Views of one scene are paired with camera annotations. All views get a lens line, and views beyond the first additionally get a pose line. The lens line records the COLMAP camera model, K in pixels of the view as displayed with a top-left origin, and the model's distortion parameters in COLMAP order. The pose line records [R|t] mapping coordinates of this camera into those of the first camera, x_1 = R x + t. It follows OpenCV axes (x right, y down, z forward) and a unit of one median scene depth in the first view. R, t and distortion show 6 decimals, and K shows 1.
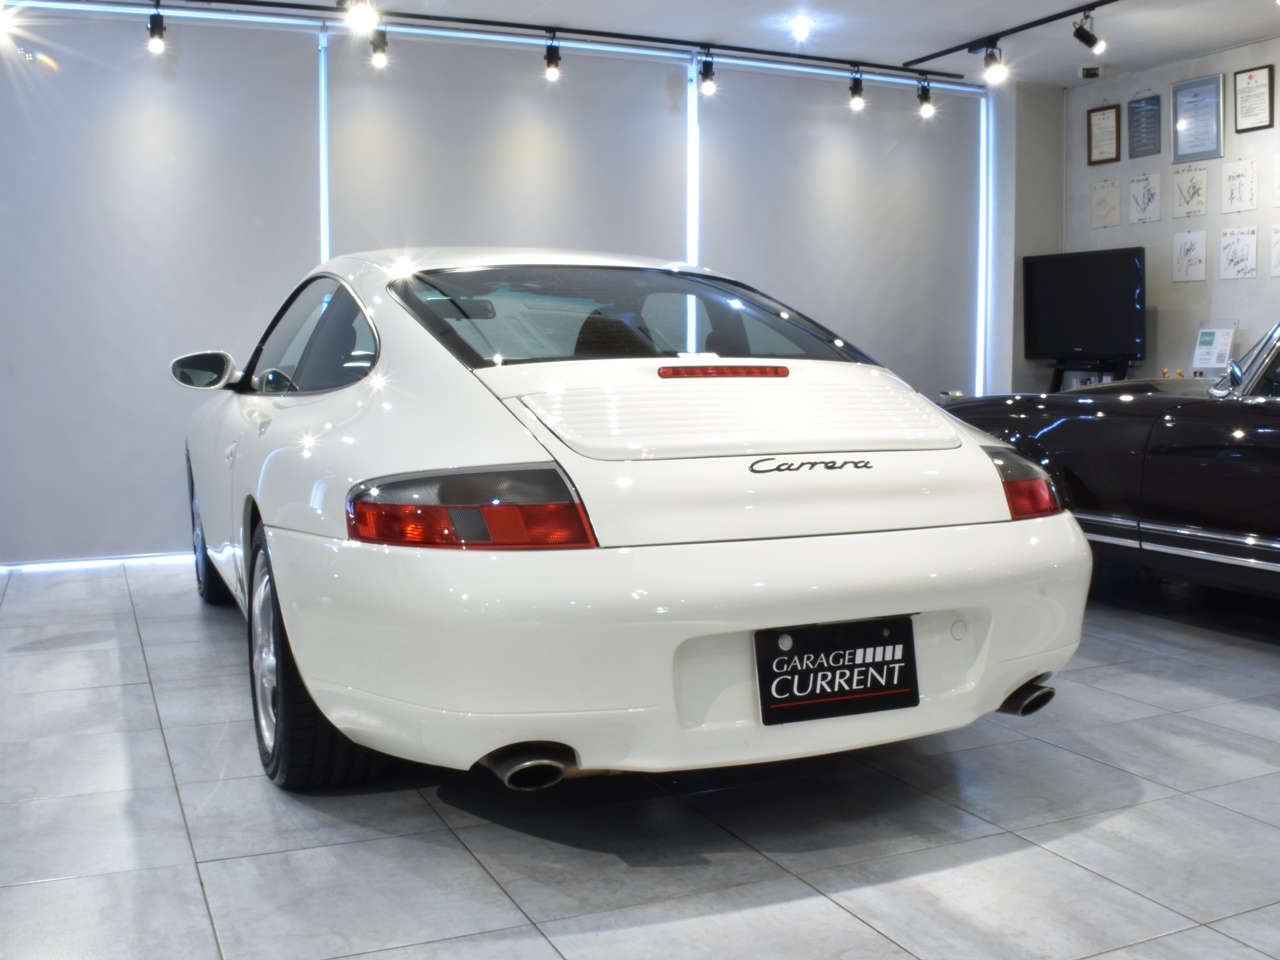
lens RADIAL K [[1289.7, 0, 618.0], [0, 1289.7, 481.0], [0, 0, 1]] dist [-0.133722, 0.000000]
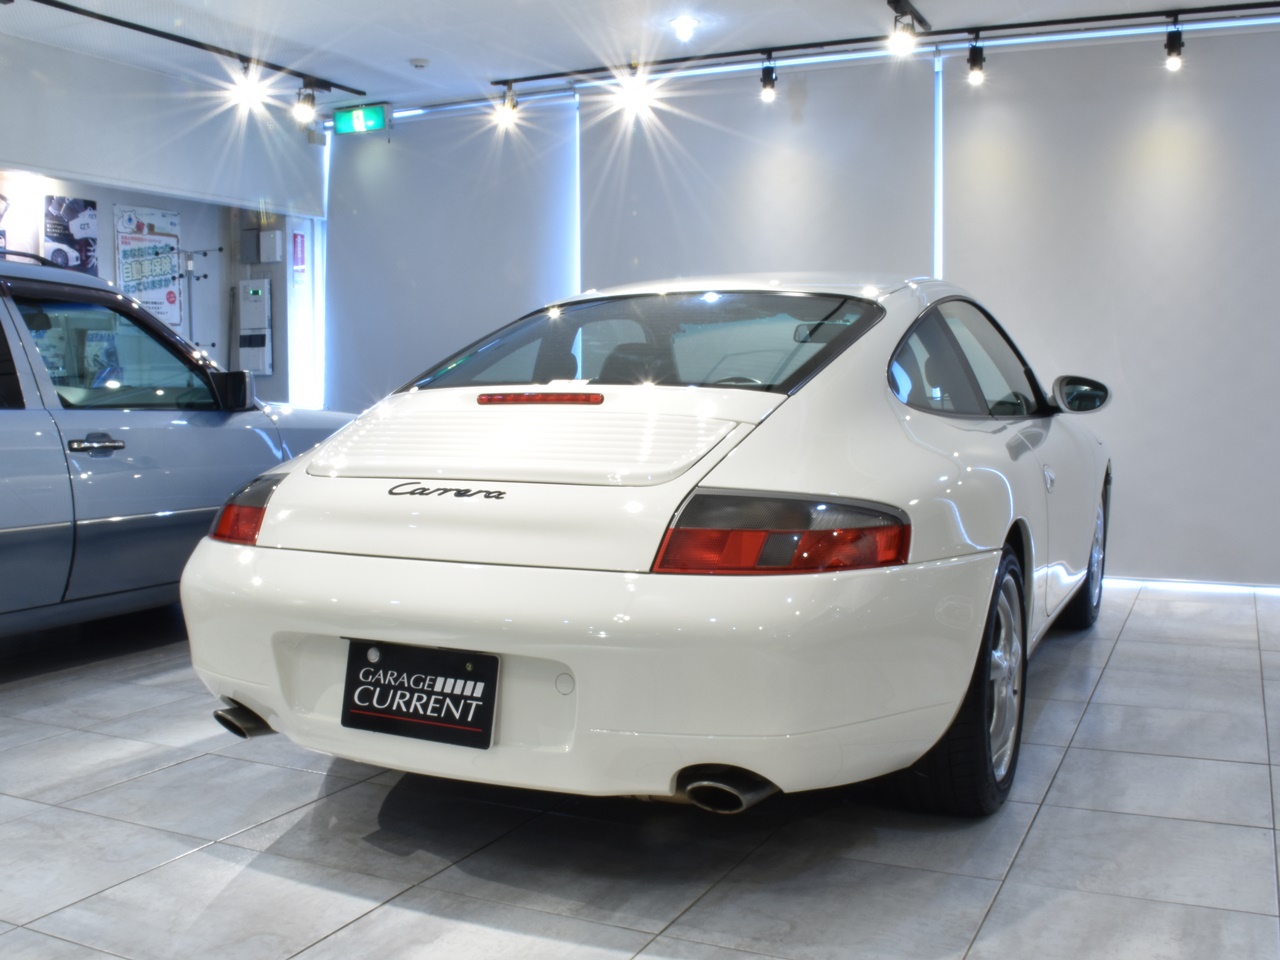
lens RADIAL K [[1289.7, 0, 619.8], [0, 1289.7, 490.7], [0, 0, 1]] dist [-0.133722, 0.000000]
pose [[0.651430, 0.062491, -0.756131, 1.024457], [-0.069011, 0.997351, 0.022972, -0.046471], [0.755564, 0.037217, 0.654017, 0.444436]]
